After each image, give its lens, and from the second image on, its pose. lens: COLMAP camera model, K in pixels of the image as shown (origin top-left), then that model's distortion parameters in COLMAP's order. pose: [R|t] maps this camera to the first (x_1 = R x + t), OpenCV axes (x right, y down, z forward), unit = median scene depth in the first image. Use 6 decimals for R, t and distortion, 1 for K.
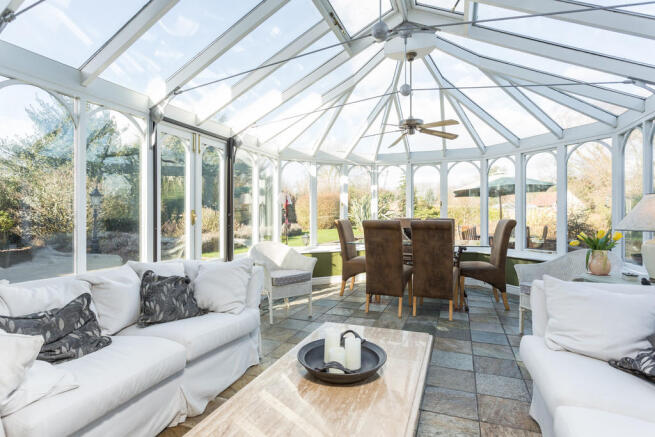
lens RADIAL K [[336.4, 0, 326.8], [0, 336.4, 214.0], [0, 0, 1]] dist [0.001605, 0.000608]
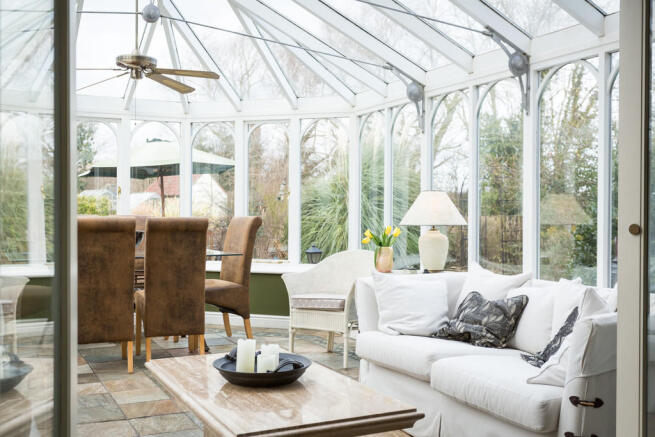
lens RADIAL K [[720.1, 0, 329.3], [0, 720.1, 220.1], [0, 0, 1]] dist [0.084839, 0.000000]
pose [[0.676355, 0.001402, 0.736574, -0.524892], [-0.008645, 0.999944, 0.006034, 0.012448], [-0.736525, -0.010449, 0.676330, -0.178766]]
